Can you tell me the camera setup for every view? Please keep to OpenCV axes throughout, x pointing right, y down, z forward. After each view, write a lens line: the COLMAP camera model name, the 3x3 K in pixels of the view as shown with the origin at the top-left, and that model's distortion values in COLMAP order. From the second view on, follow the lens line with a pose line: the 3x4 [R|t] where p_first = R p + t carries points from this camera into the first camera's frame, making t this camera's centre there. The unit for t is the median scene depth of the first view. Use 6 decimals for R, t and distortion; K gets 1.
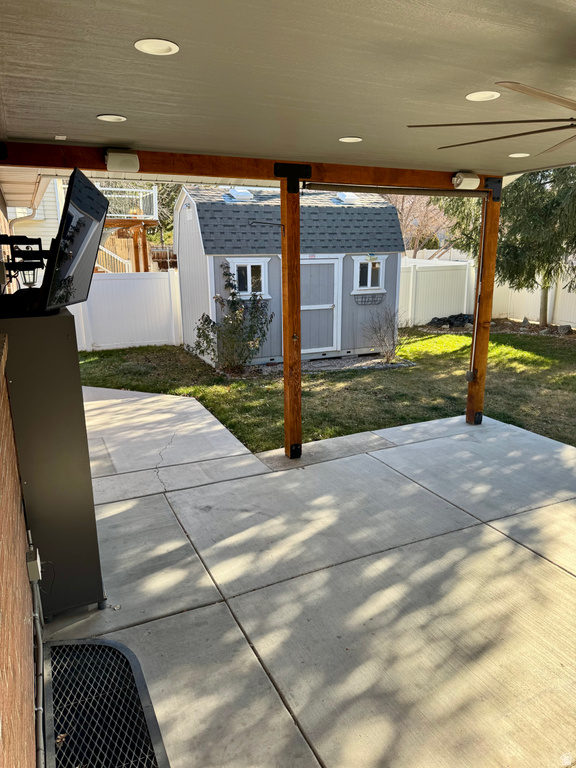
lens RADIAL K [[535.0, 0, 288.9], [0, 535.0, 386.1], [0, 0, 1]] dist [0.094794, -0.141214]
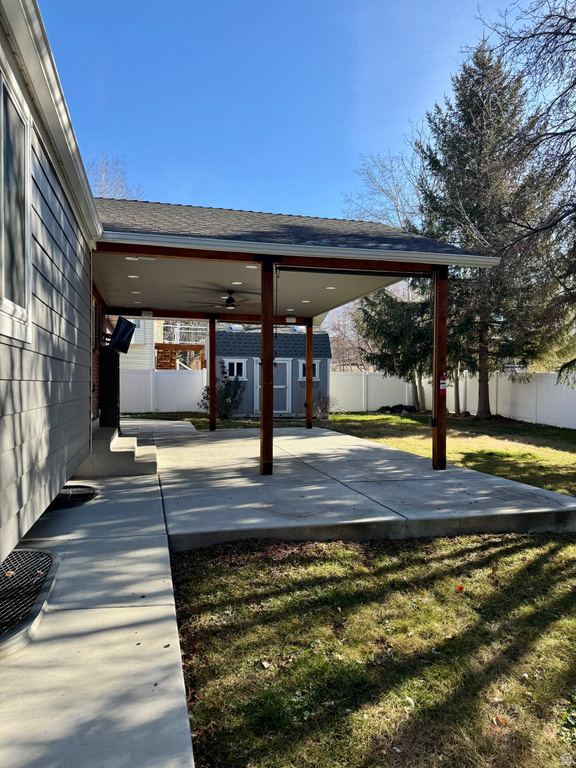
lens RADIAL K [[535.0, 0, 288.9], [0, 535.0, 386.1], [0, 0, 1]] dist [0.094794, -0.141214]
pose [[0.982855, 0.012117, -0.183981, 0.462713], [-0.056418, 0.969740, -0.237531, 0.292056], [0.175536, 0.243838, 0.953798, -0.734493]]
